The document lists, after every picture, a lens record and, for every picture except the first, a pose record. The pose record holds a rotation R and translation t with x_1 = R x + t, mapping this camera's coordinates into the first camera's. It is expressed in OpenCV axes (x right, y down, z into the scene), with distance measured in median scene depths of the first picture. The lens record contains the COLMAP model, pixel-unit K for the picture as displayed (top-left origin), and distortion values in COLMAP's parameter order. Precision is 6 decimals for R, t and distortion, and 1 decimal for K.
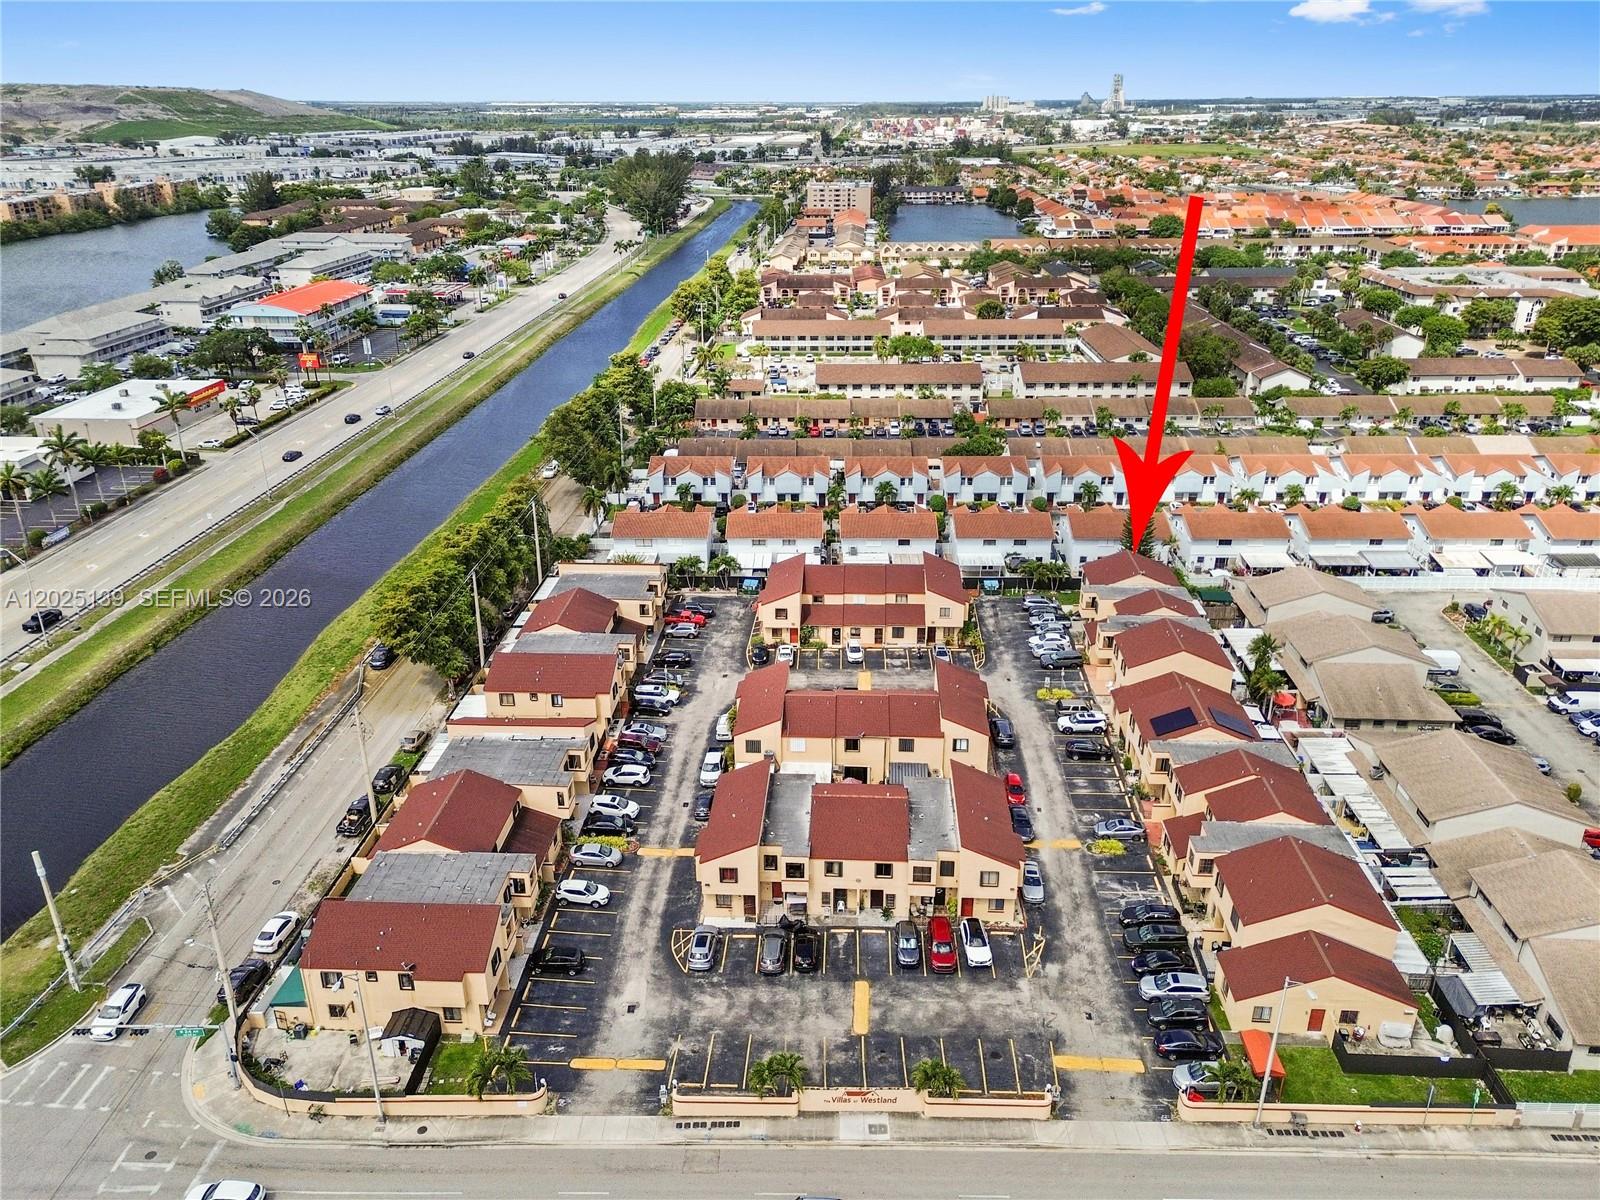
lens RADIAL K [[1185.2, 0, 806.5], [0, 1185.2, 545.0], [0, 0, 1]] dist [0.067982, -0.083524]
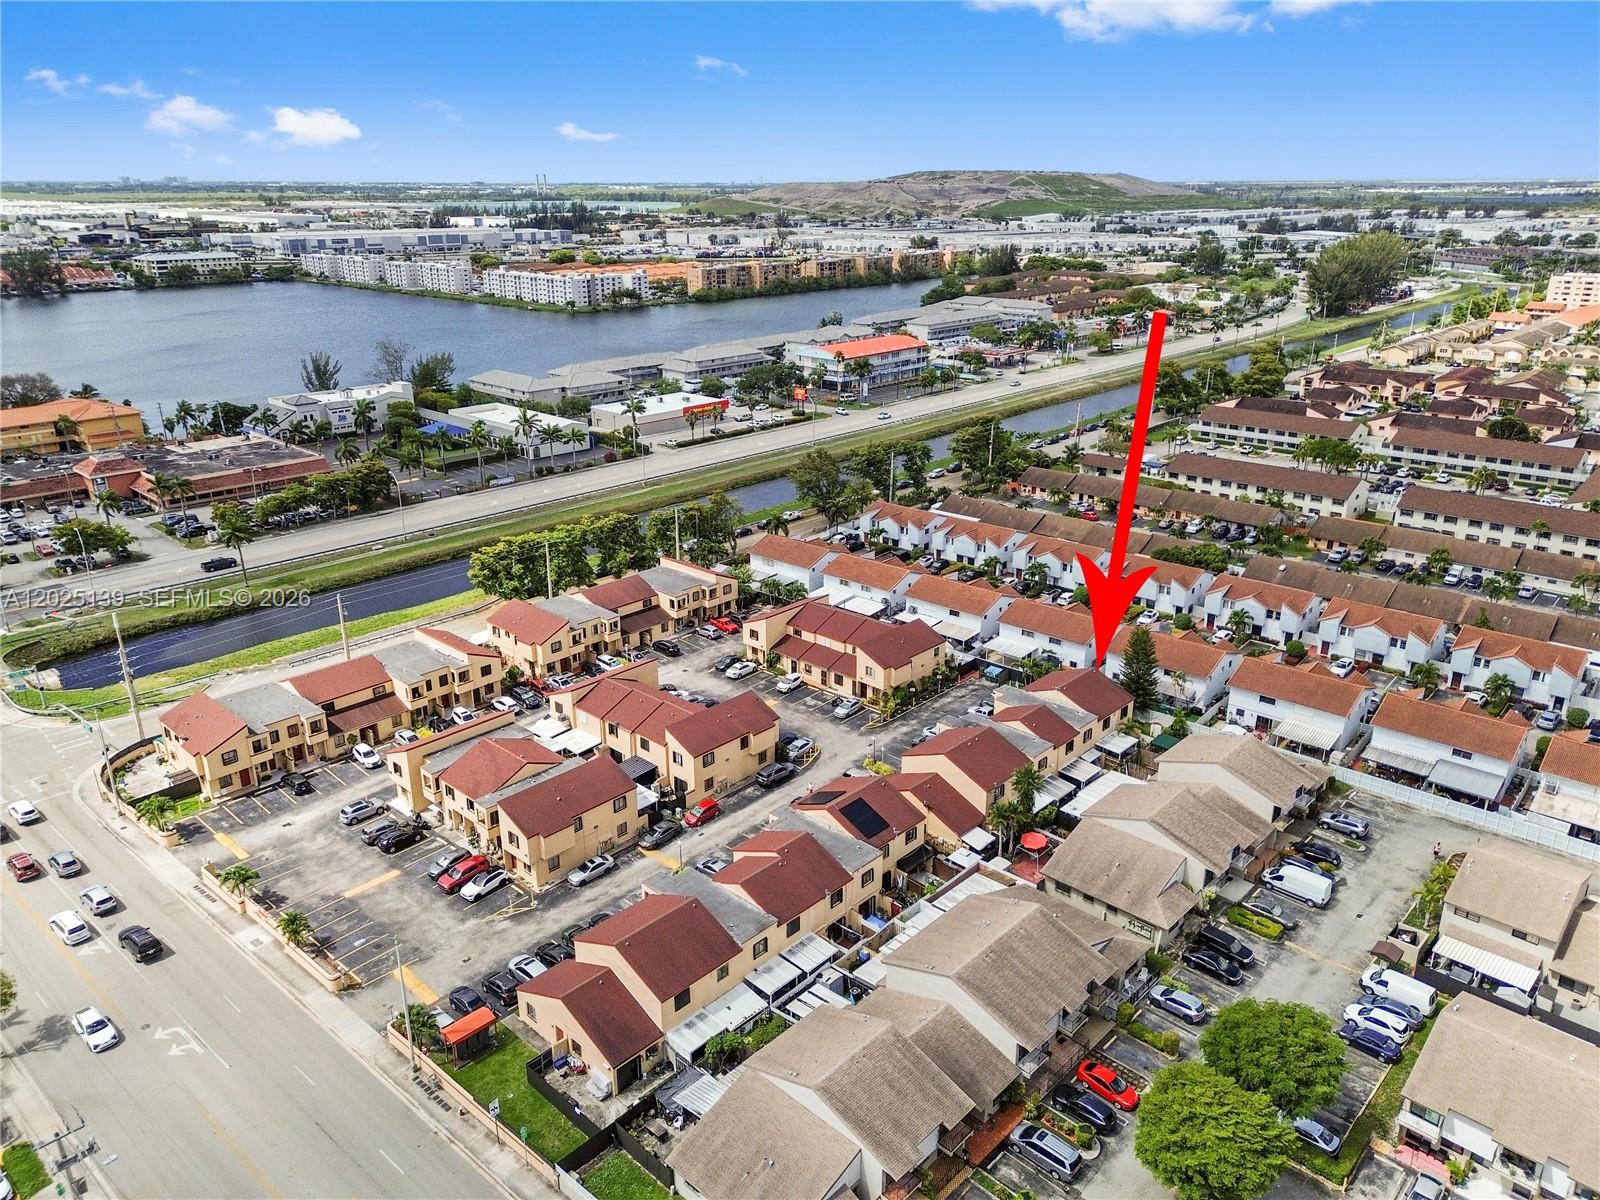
lens RADIAL K [[1125.8, 0, 799.2], [0, 1125.8, 595.7], [0, 0, 1]] dist [0.066239, -0.064829]
pose [[0.757430, 0.222343, -0.613892, 0.488760], [-0.226097, 0.971376, 0.072857, -0.048797], [0.612520, 0.083615, 0.786020, 0.133668]]
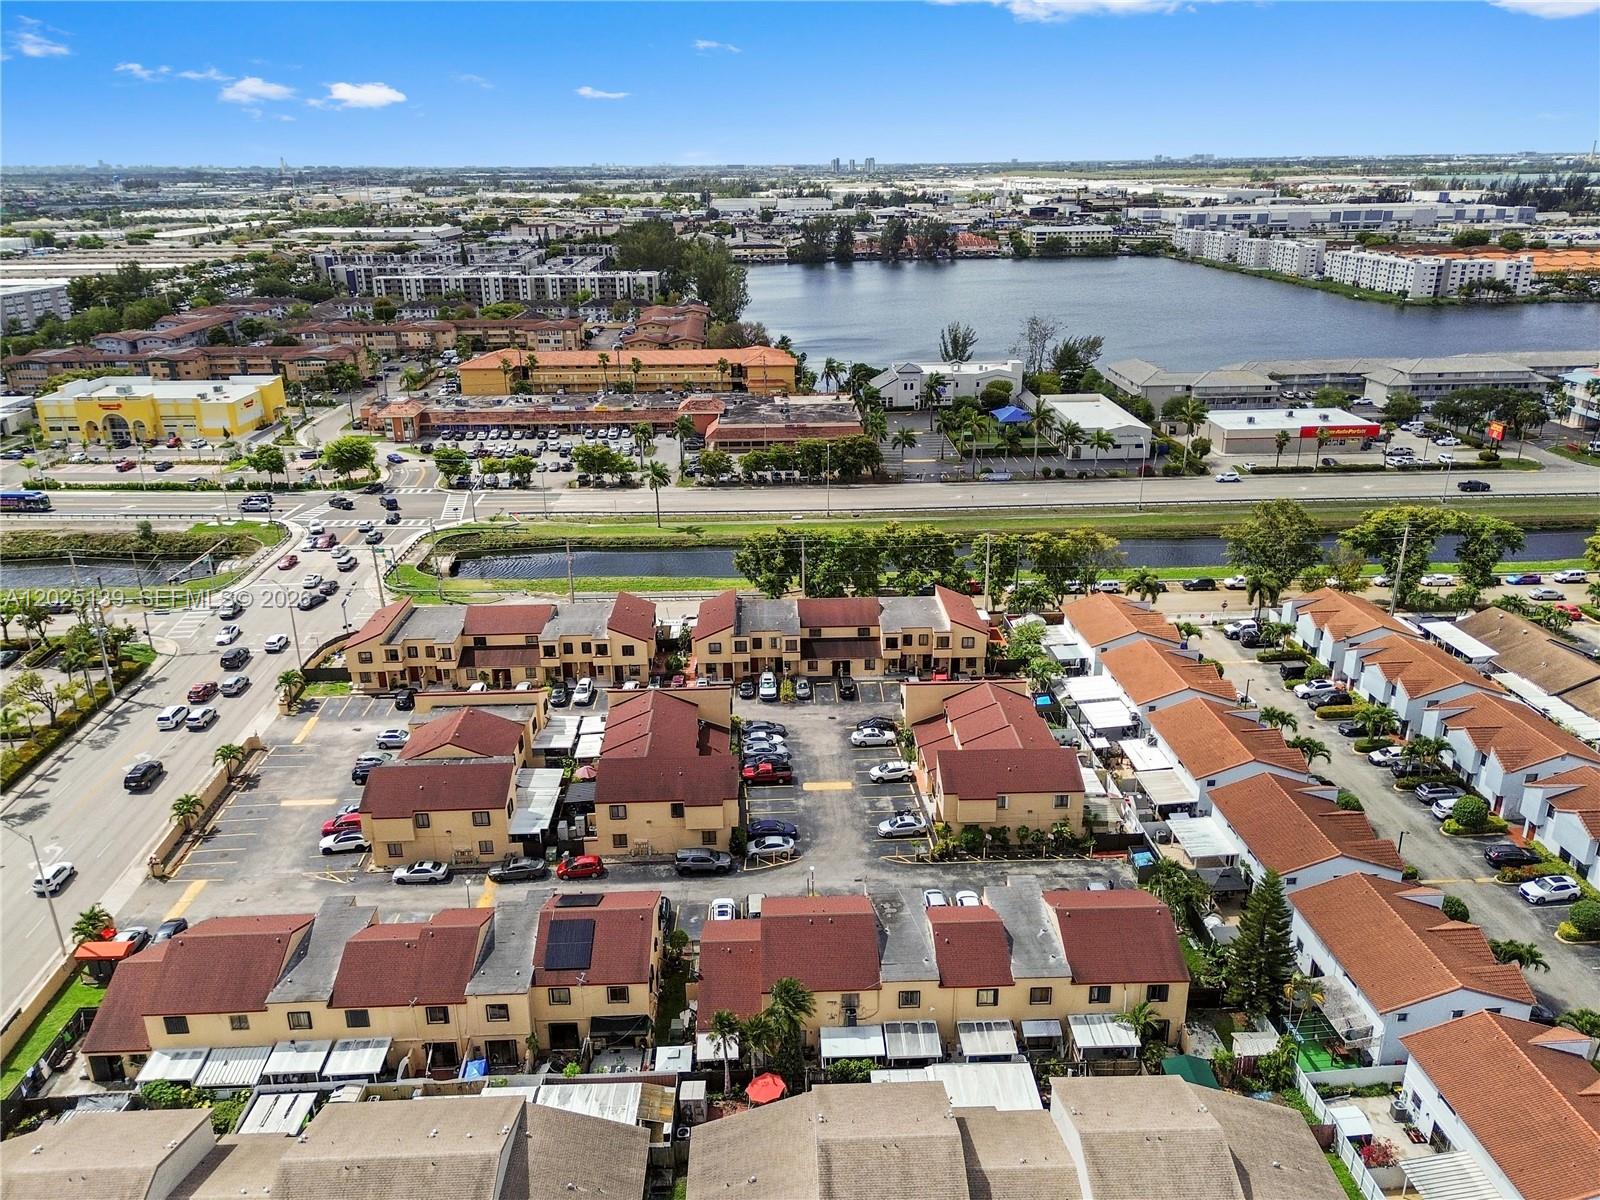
lens RADIAL K [[1185.2, 0, 806.5], [0, 1185.2, 545.0], [0, 0, 1]] dist [0.067982, -0.083524]
pose [[0.077928, 0.303133, -0.949756, 0.590630], [-0.337038, 0.904574, 0.261058, -0.194342], [0.938261, 0.299760, 0.172659, 0.547680]]
